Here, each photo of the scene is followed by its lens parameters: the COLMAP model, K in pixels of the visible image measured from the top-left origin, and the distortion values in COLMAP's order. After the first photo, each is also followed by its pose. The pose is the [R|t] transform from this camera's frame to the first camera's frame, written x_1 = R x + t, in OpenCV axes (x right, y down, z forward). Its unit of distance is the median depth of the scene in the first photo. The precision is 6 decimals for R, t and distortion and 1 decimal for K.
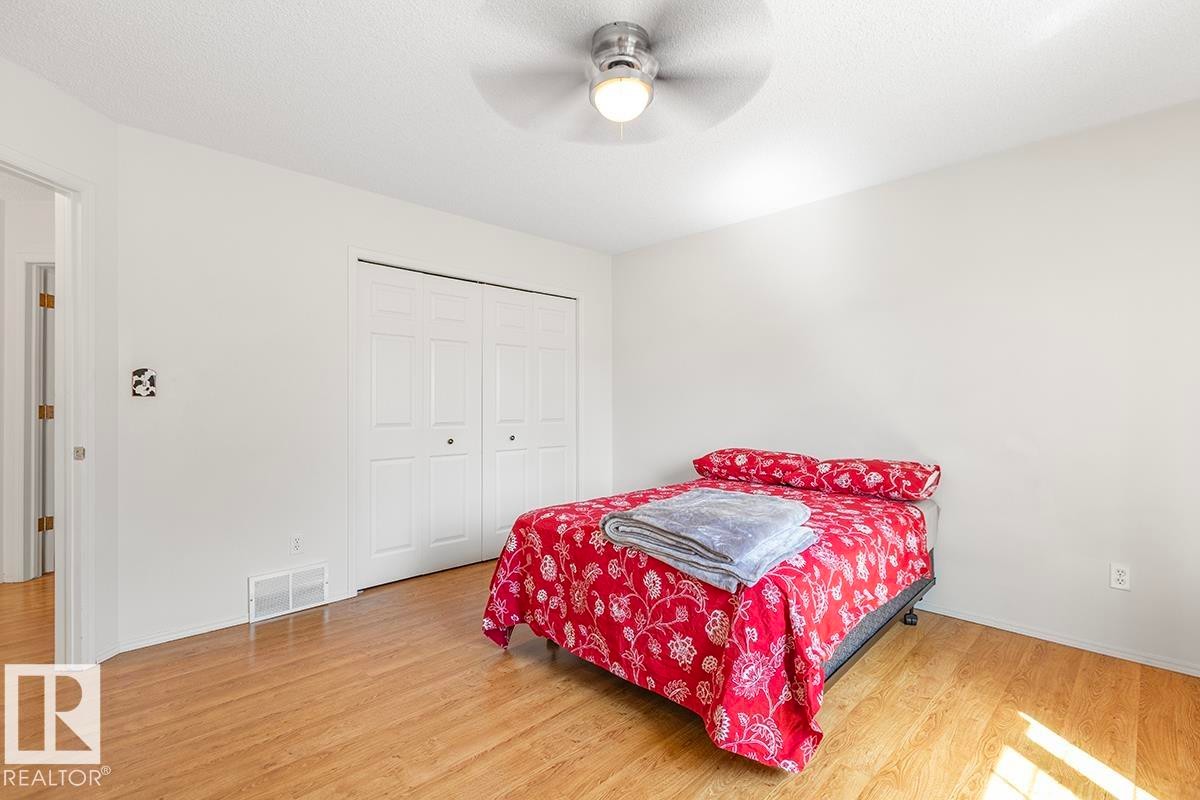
lens RADIAL K [[546.9, 0, 598.1], [0, 546.9, 399.0], [0, 0, 1]] dist [0.000751, 0.000057]
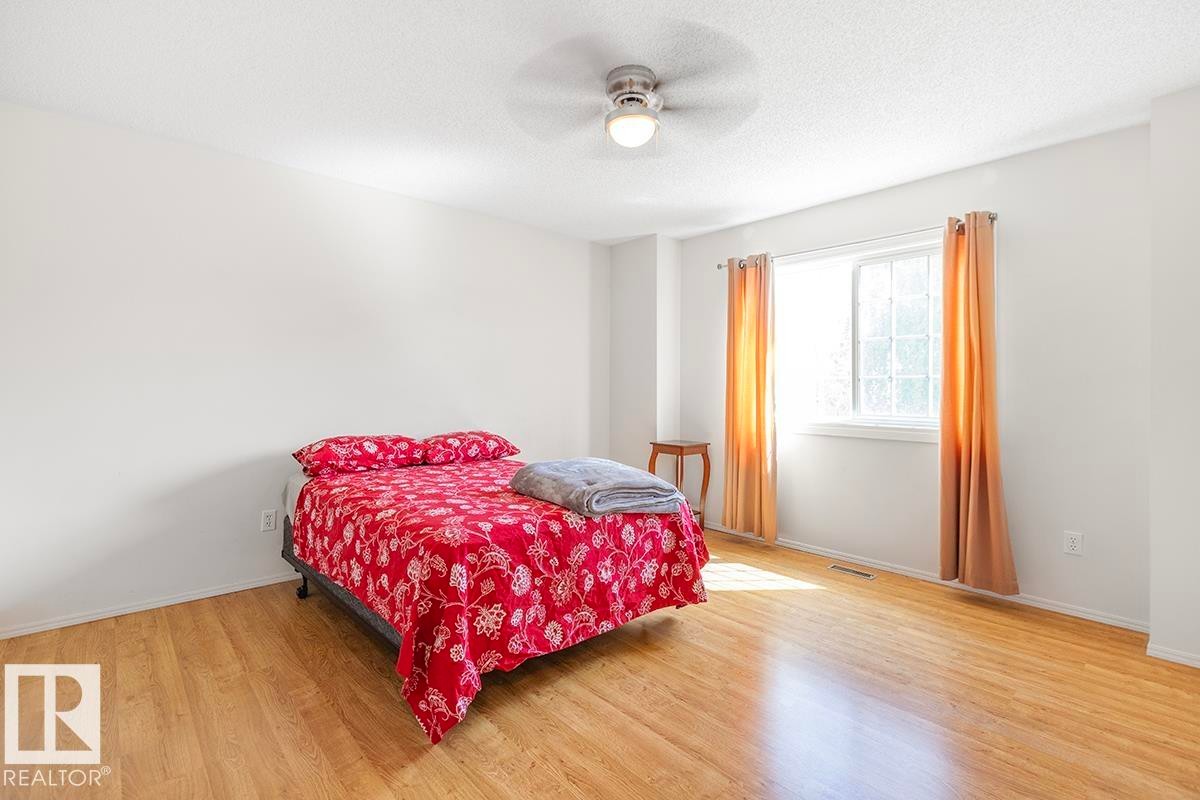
lens RADIAL K [[546.9, 0, 598.1], [0, 546.9, 399.0], [0, 0, 1]] dist [0.000751, 0.000057]
pose [[0.028999, -0.017813, 0.999421, -1.028536], [-0.014771, 0.999724, 0.018247, 0.014427], [-0.999470, -0.015292, 0.028728, 0.959358]]
